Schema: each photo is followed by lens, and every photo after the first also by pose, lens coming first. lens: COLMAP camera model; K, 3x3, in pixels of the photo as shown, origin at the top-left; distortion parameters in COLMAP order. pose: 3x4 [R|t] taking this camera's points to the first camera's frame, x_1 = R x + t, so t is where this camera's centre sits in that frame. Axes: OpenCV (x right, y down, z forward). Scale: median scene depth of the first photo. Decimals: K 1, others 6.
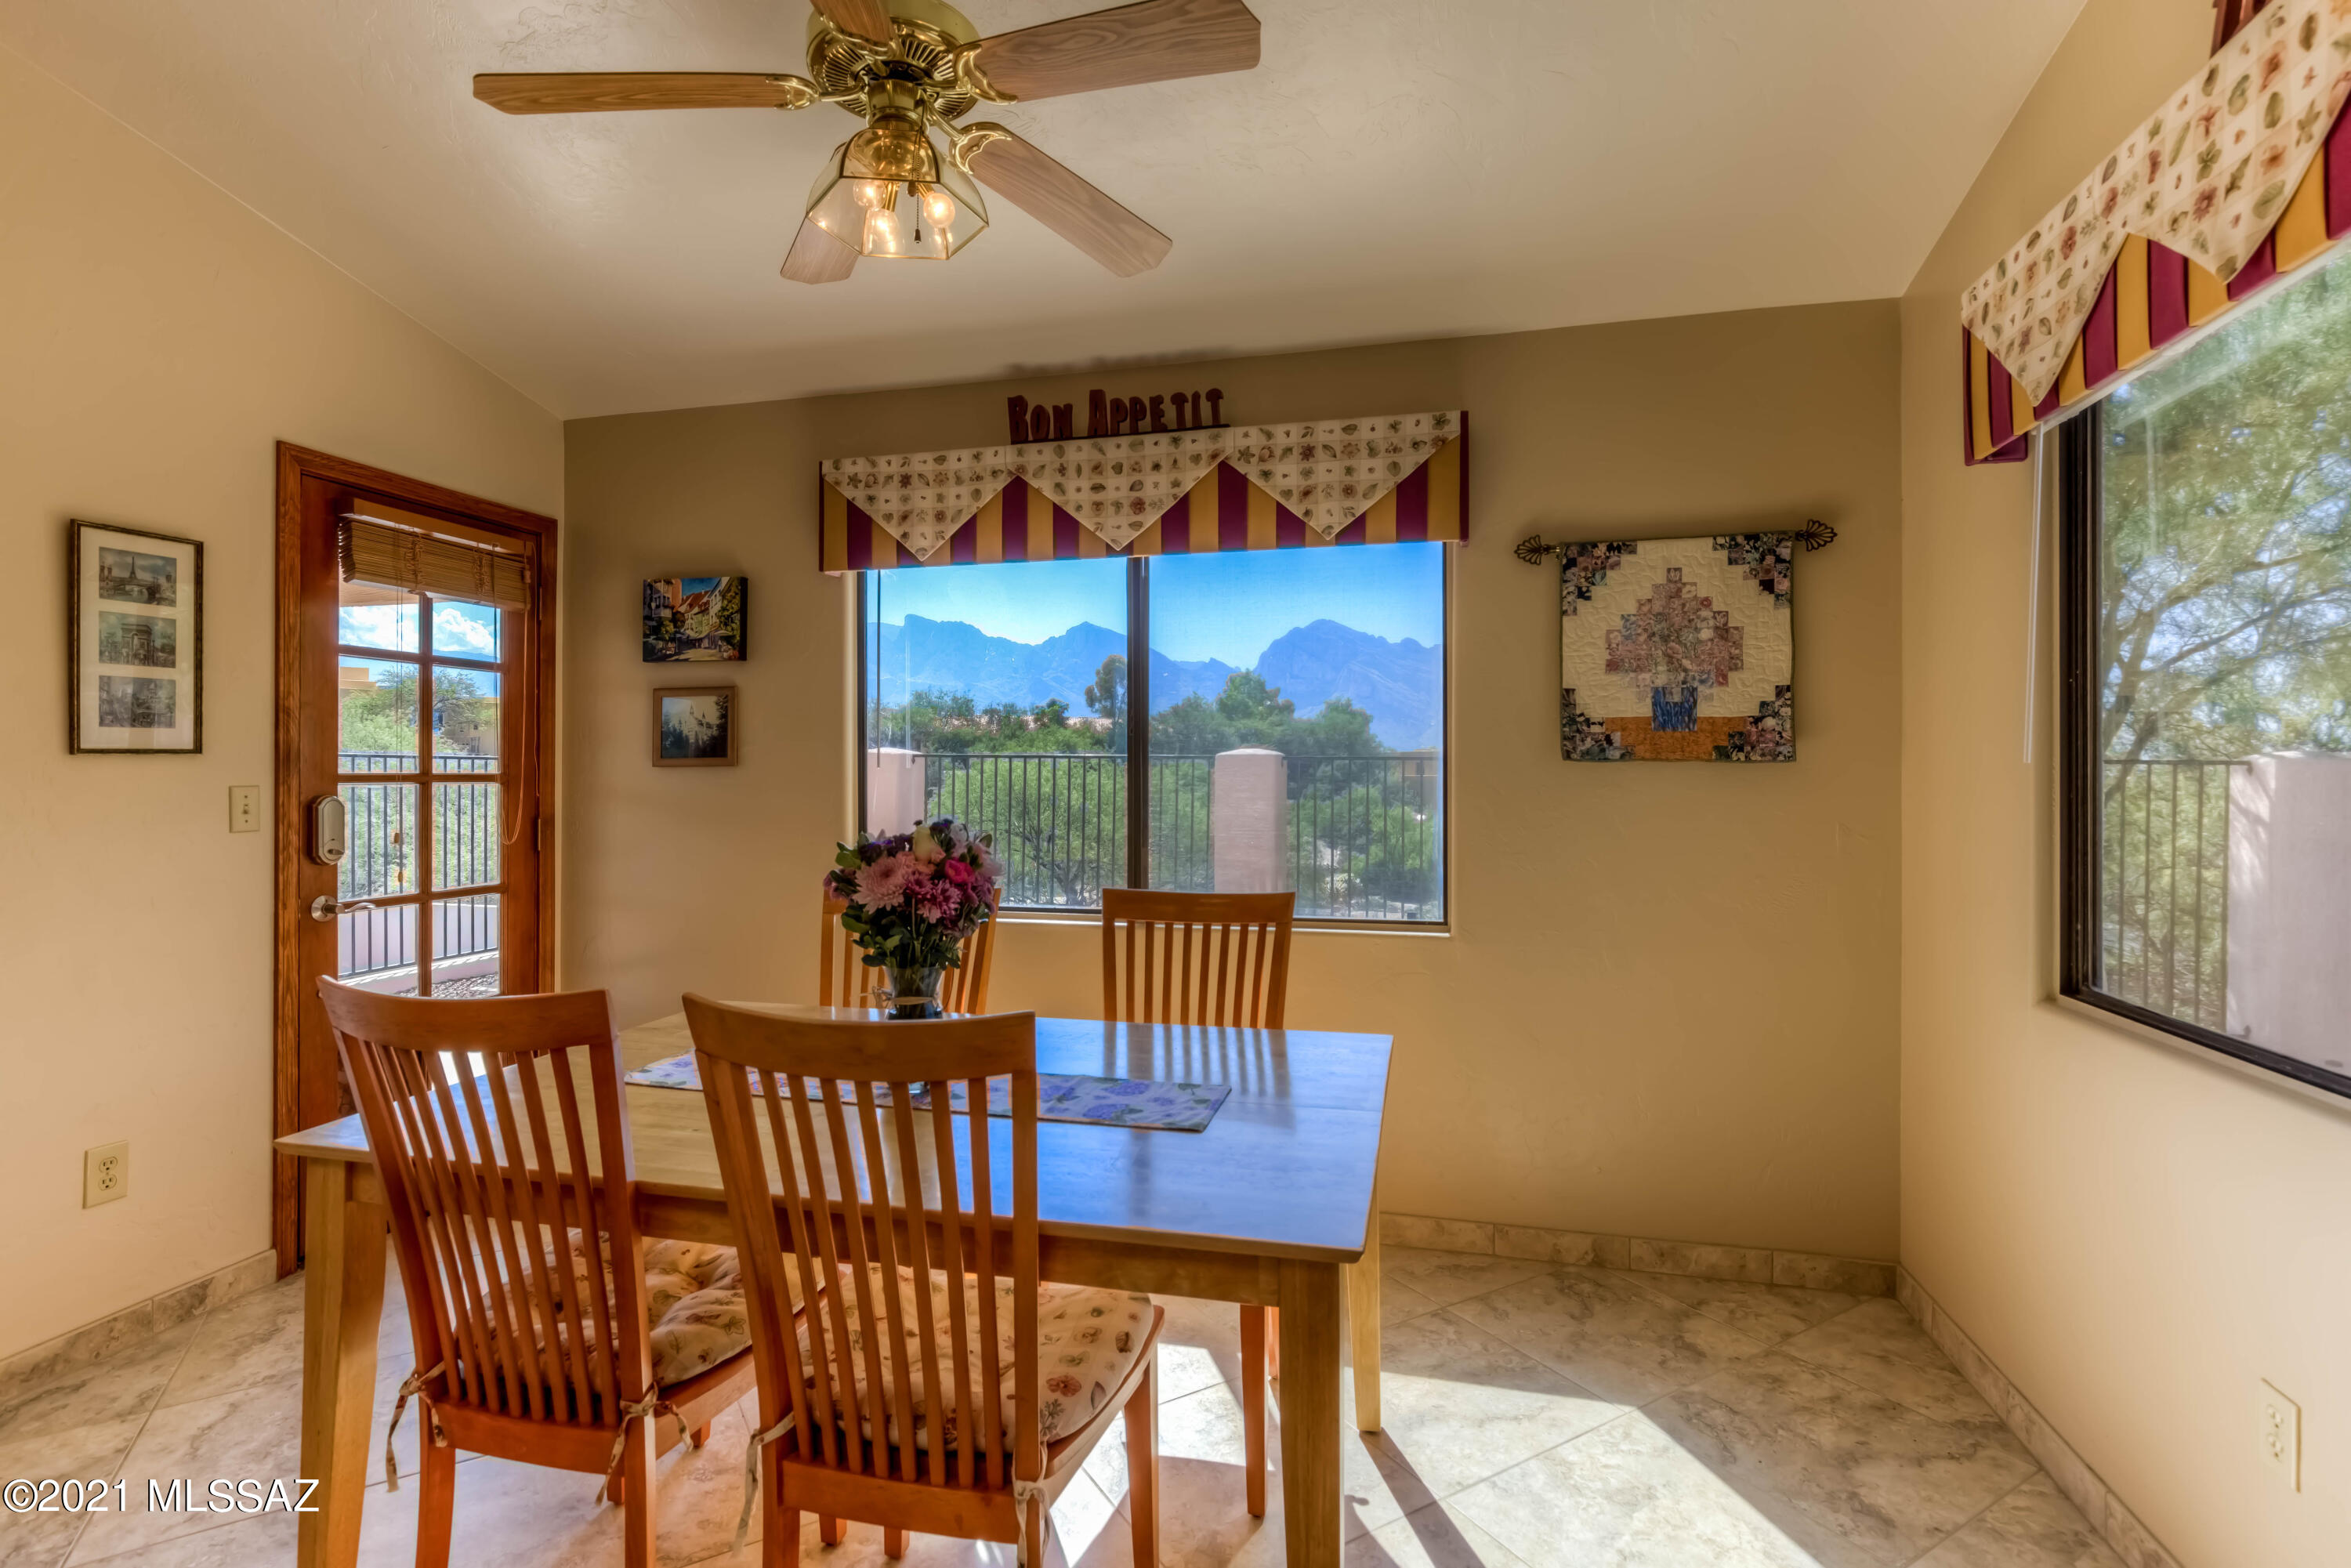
lens RADIAL K [[1091.1, 0, 1173.2], [0, 1091.1, 776.7], [0, 0, 1]] dist [0.002133, 0.005486]
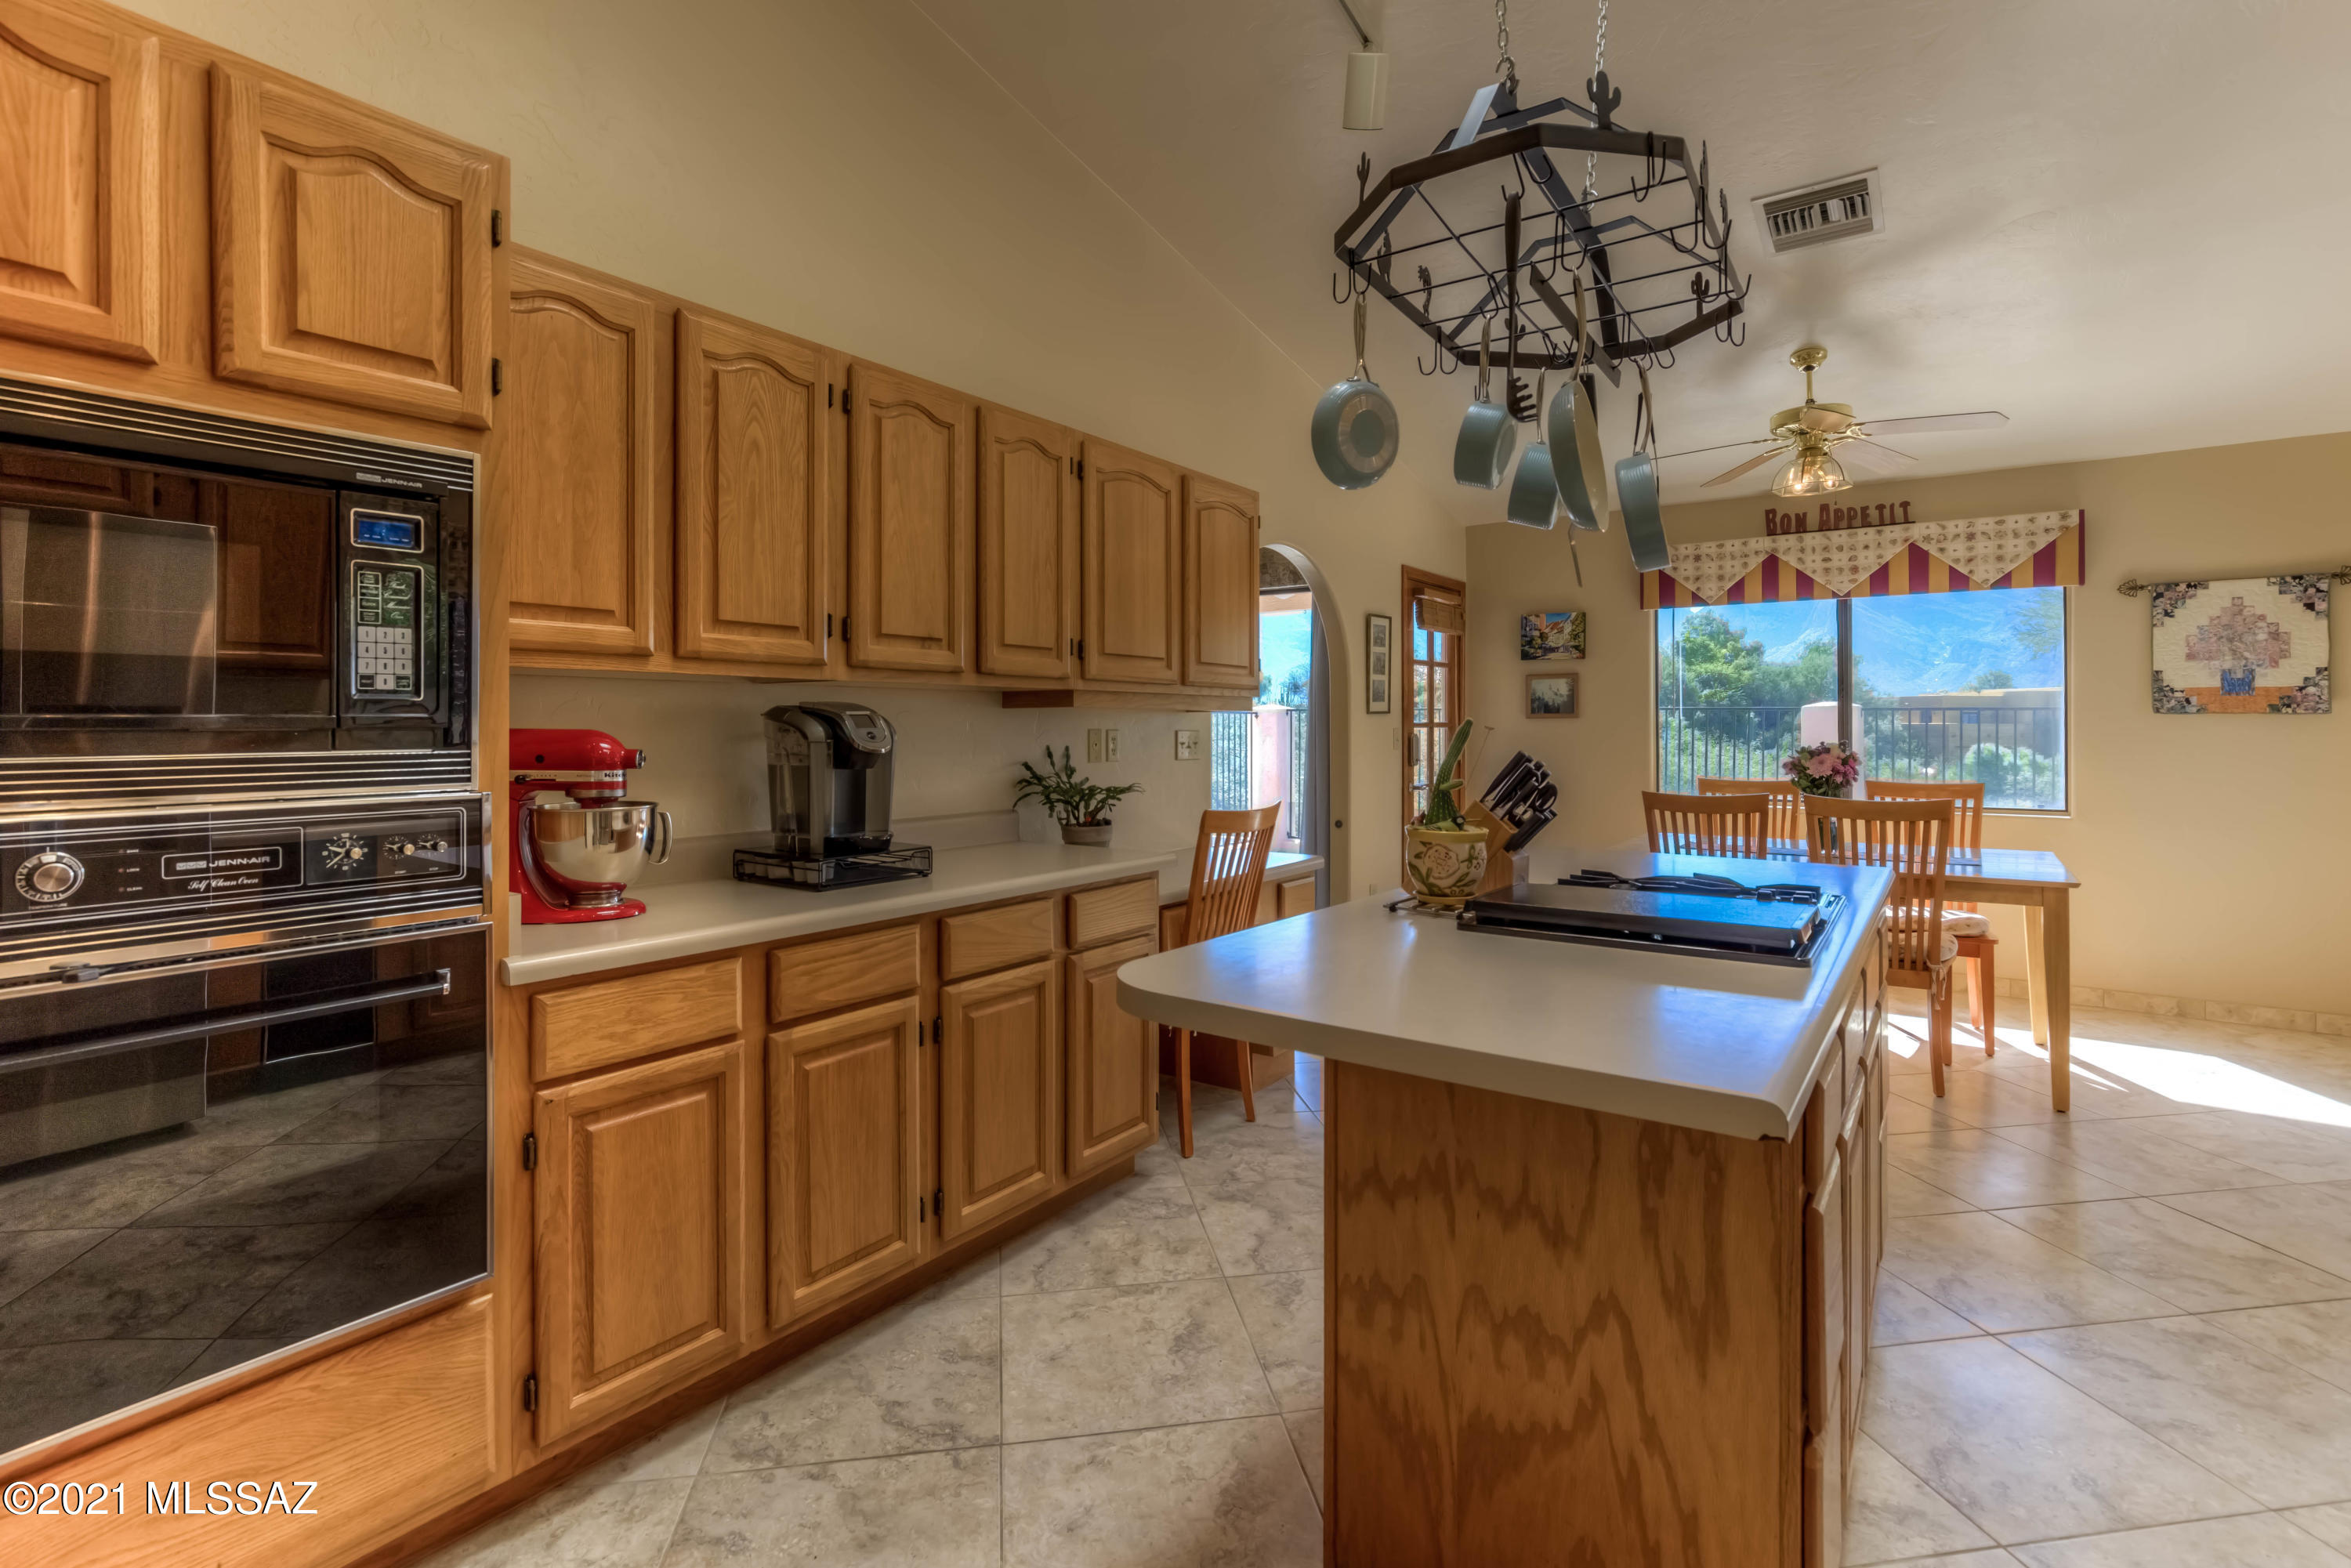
lens RADIAL K [[1091.1, 0, 1228.3], [0, 1091.1, 721.7], [0, 0, 1]] dist [0.002133, 0.005486]
pose [[0.941429, -0.001733, -0.337208, -0.400396], [0.000575, 0.999994, -0.003534, 0.002771], [0.337212, 0.003133, 0.941424, -1.029762]]
